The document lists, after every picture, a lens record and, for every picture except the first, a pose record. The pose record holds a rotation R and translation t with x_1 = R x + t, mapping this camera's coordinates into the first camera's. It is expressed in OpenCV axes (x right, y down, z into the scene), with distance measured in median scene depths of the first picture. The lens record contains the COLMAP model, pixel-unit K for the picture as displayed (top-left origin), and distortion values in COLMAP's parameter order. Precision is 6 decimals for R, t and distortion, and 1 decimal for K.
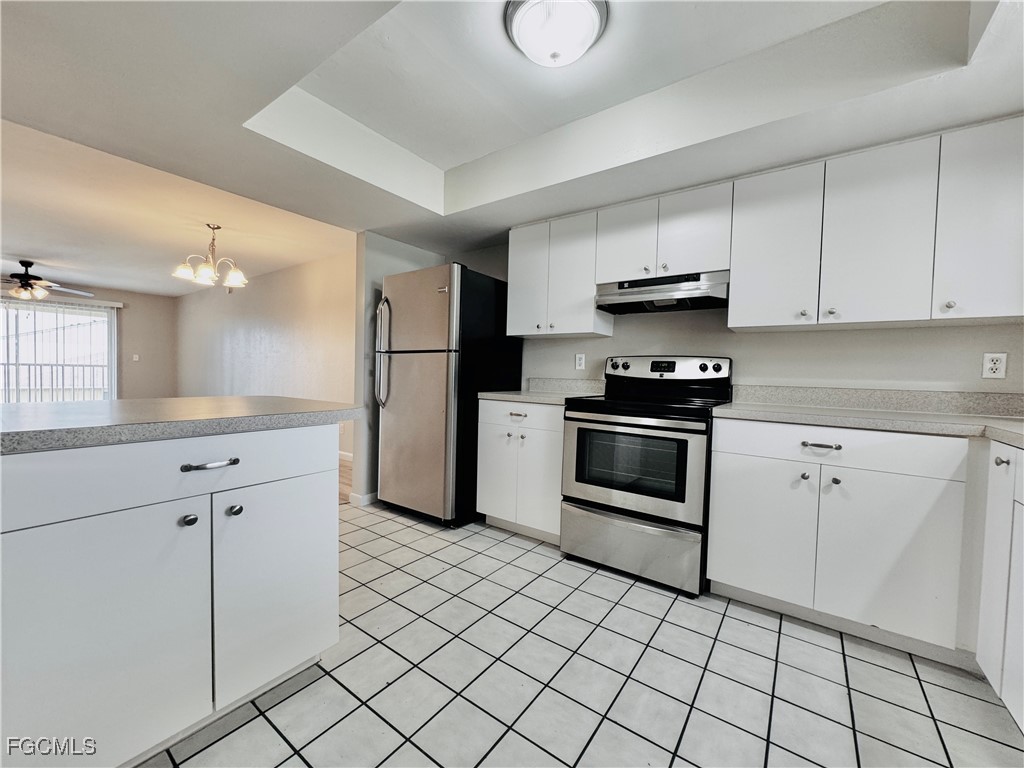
lens RADIAL K [[409.7, 0, 513.4], [0, 409.7, 384.8], [0, 0, 1]] dist [-0.002106, -0.000734]
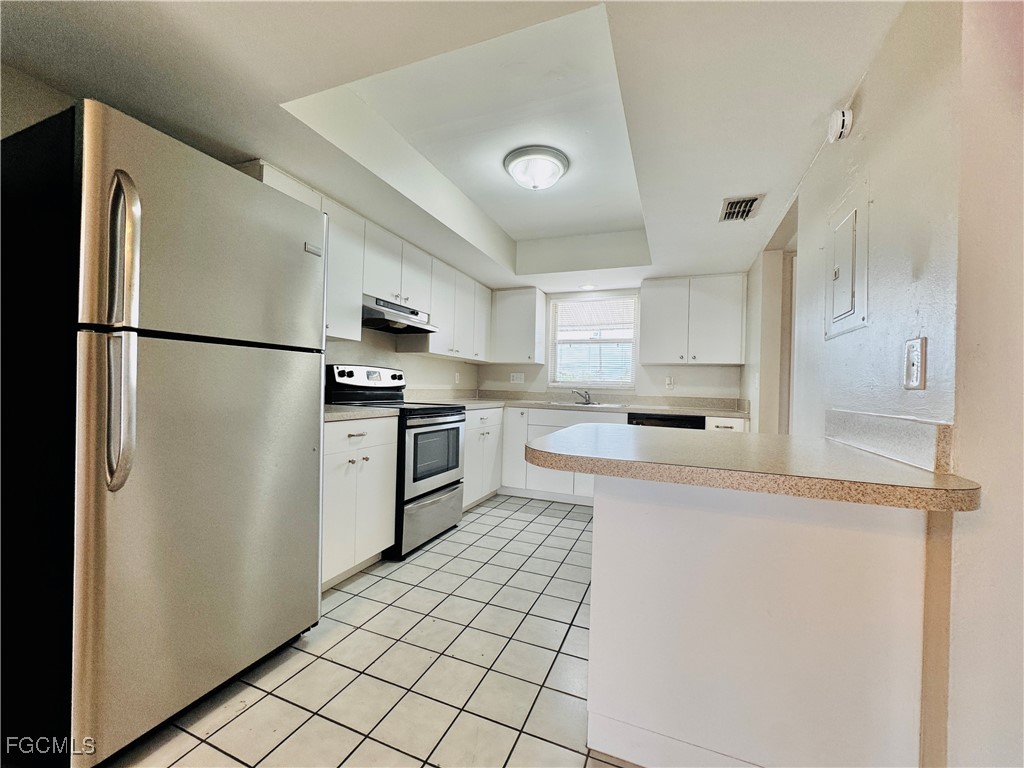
lens RADIAL K [[409.7, 0, 513.7], [0, 409.7, 387.5], [0, 0, 1]] dist [-0.002106, -0.000734]
pose [[-0.246574, -0.033236, 0.968554, -1.038678], [-0.007964, 0.999448, 0.032268, -0.062023], [-0.969091, 0.000243, -0.246703, 1.077491]]
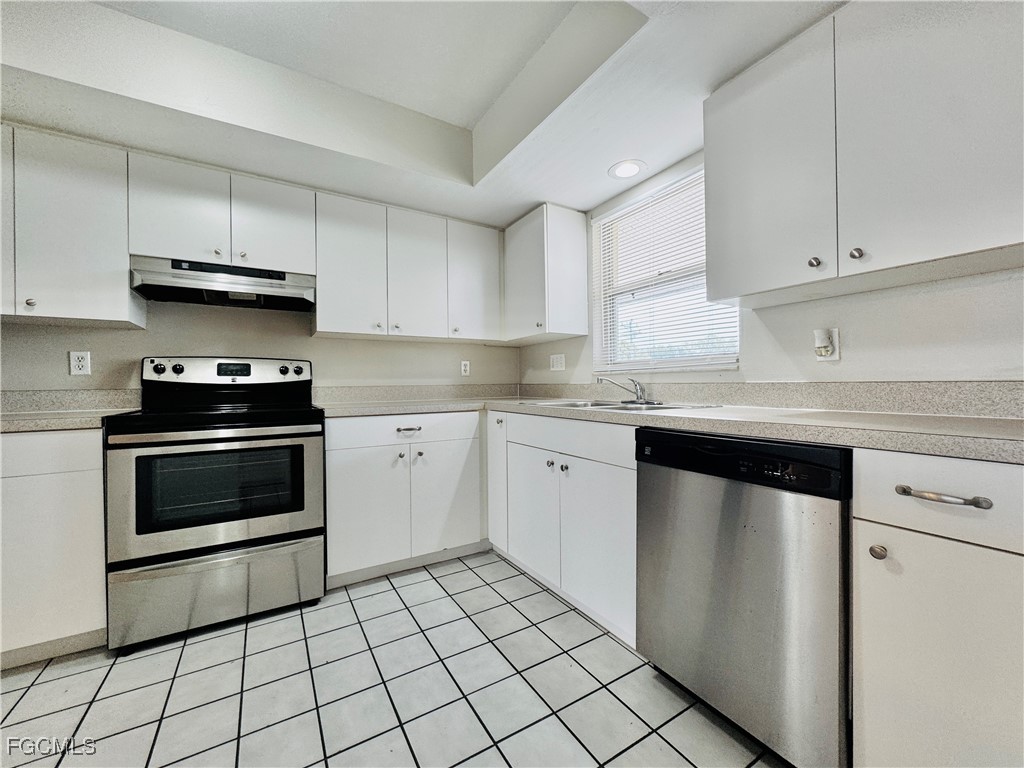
lens RADIAL K [[409.7, 0, 514.0], [0, 409.7, 384.4], [0, 0, 1]] dist [-0.002106, -0.000734]
pose [[0.385115, -0.033771, 0.922250, -0.245954], [0.047668, 0.998724, 0.016666, 0.000665], [-0.921637, 0.037544, 0.386234, 0.147075]]
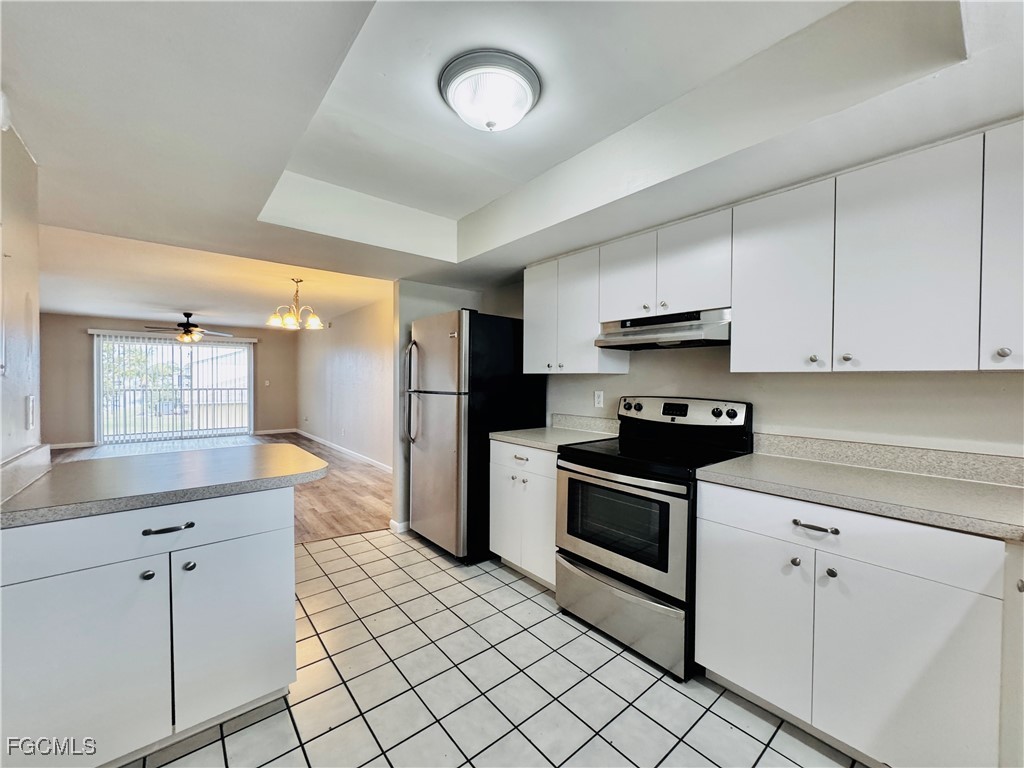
lens RADIAL K [[409.7, 0, 513.2], [0, 409.7, 384.9], [0, 0, 1]] dist [-0.002106, -0.000734]
pose [[0.968934, -0.015972, -0.246803, 0.289785], [0.011158, 0.999720, -0.020891, -0.101083], [0.247067, 0.017488, 0.968840, 0.031696]]
